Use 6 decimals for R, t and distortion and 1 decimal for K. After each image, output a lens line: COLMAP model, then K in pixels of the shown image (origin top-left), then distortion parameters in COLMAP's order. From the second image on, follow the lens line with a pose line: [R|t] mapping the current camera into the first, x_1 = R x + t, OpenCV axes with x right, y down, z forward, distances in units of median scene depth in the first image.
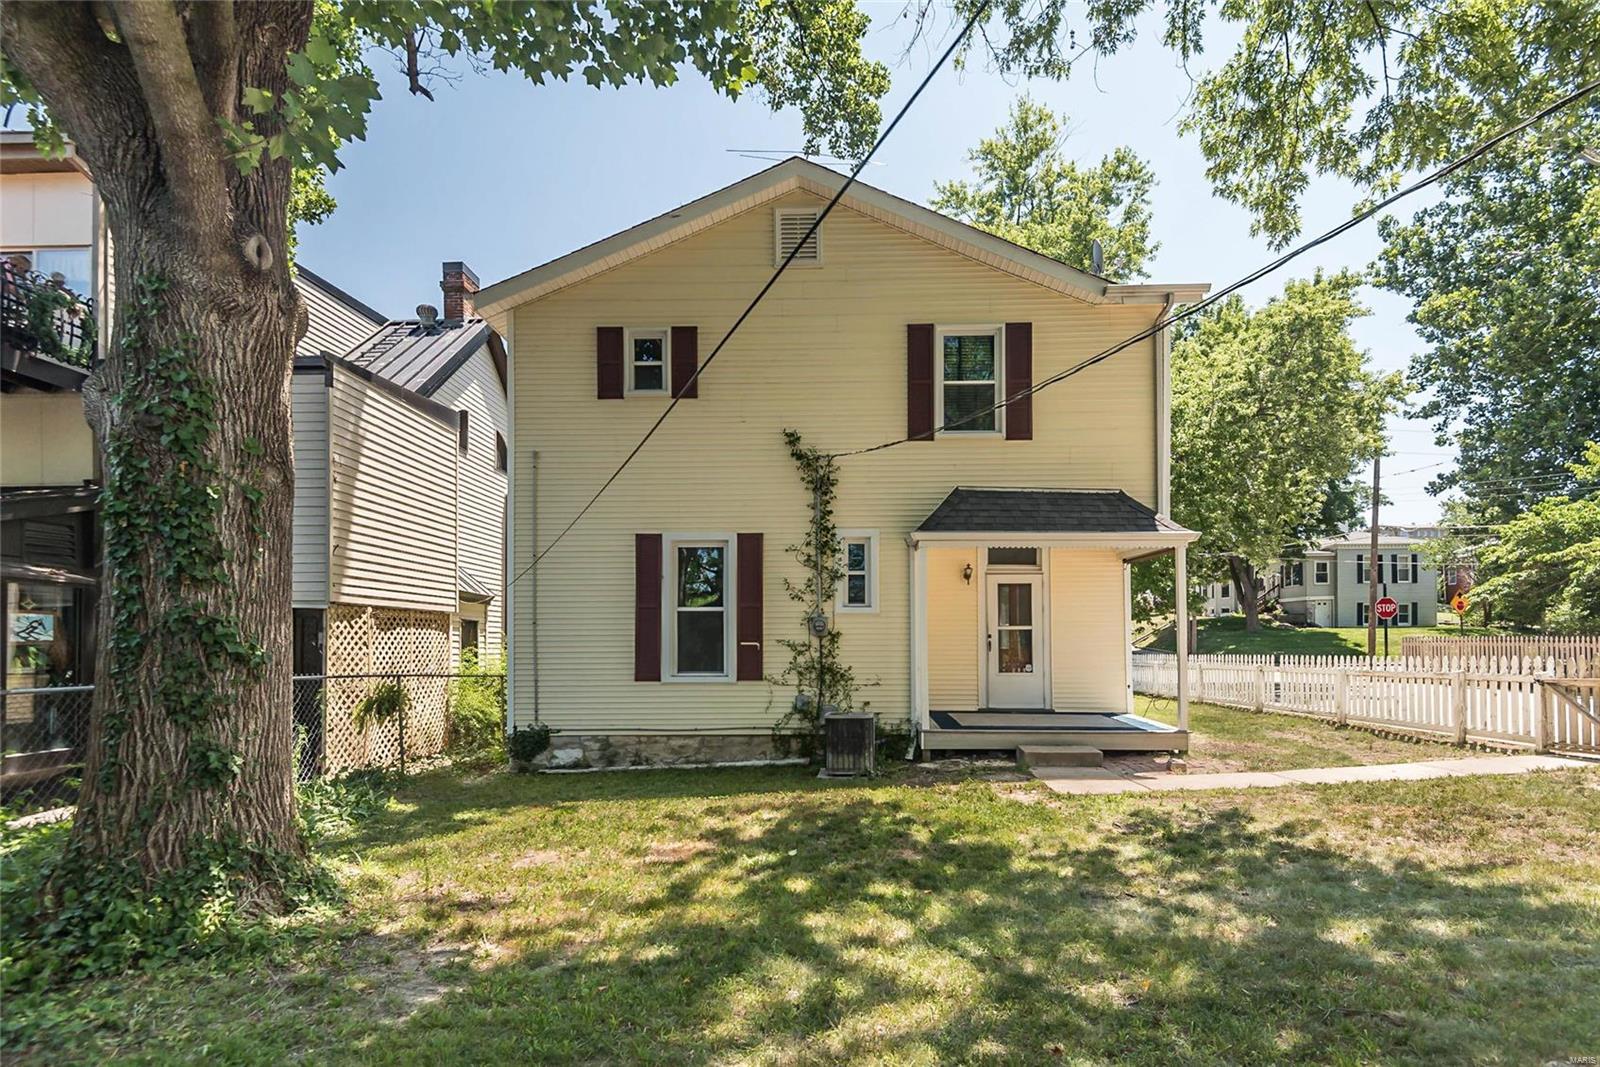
lens RADIAL K [[731.5, 0, 865.2], [0, 731.5, 637.9], [0, 0, 1]] dist [0.018090, -0.000246]
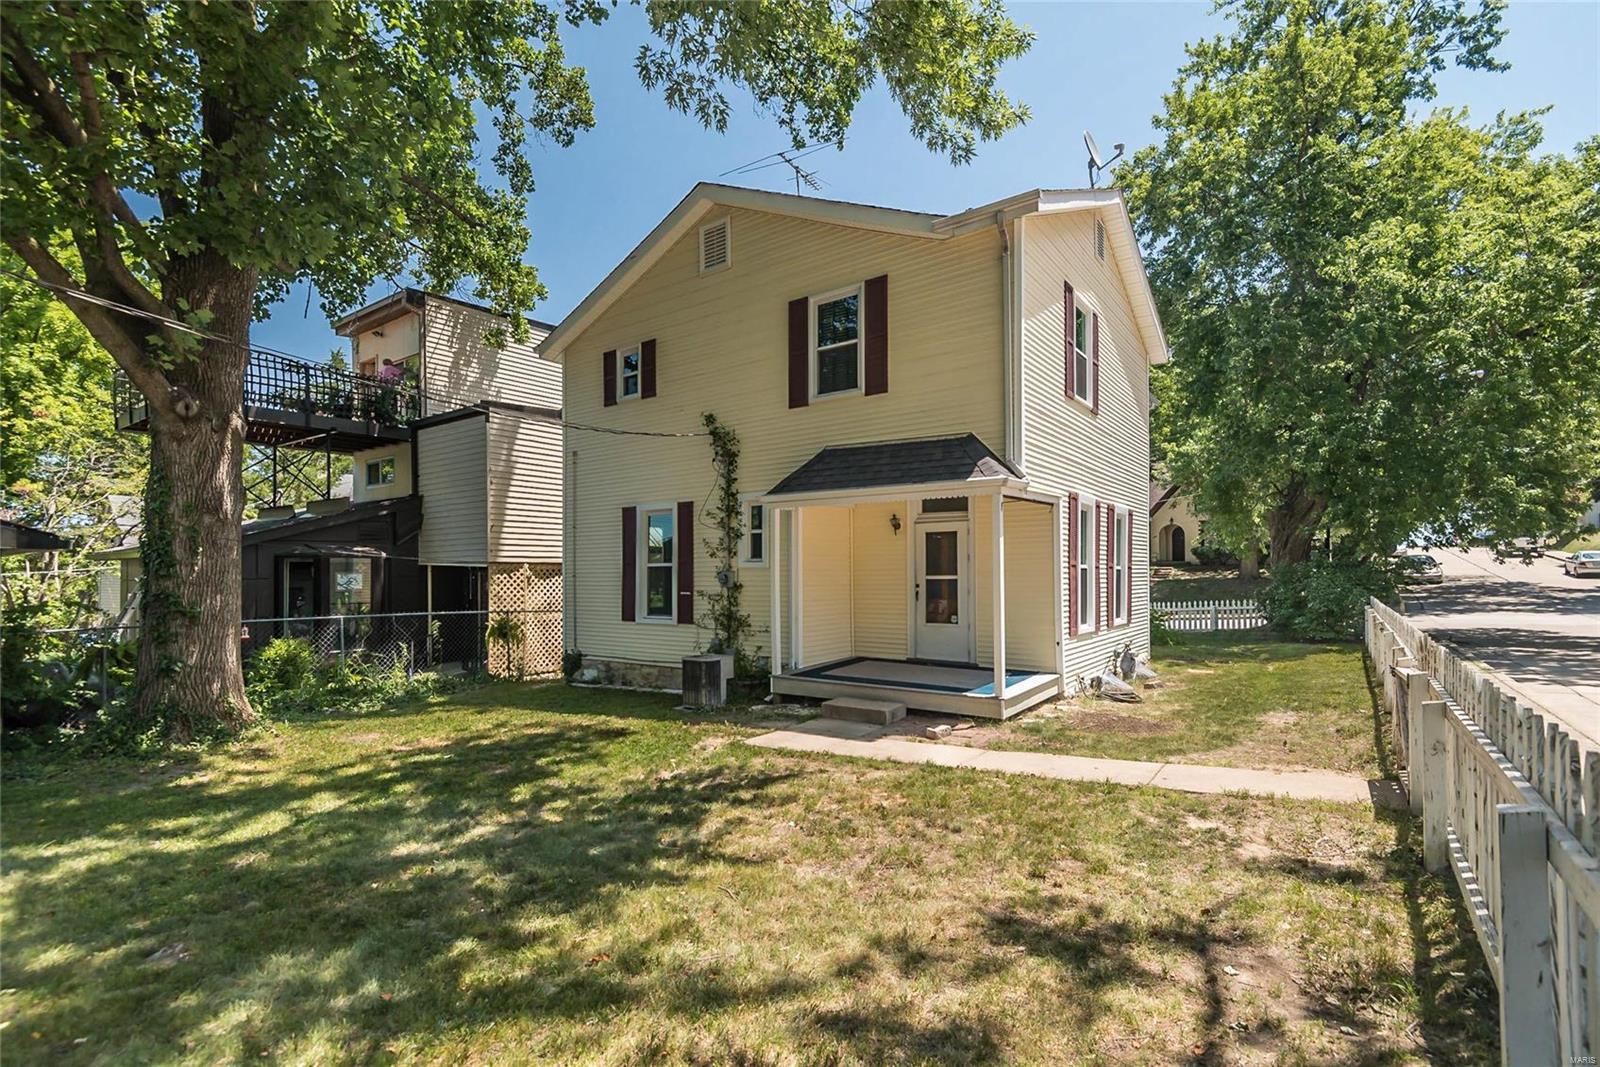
lens RADIAL K [[731.5, 0, 849.8], [0, 731.5, 566.2], [0, 0, 1]] dist [0.018090, -0.000246]
pose [[0.831991, -0.006053, -0.554756, 0.738865], [0.009198, 0.999954, 0.002884, -0.037714], [0.554713, -0.007503, 0.832008, 0.142598]]
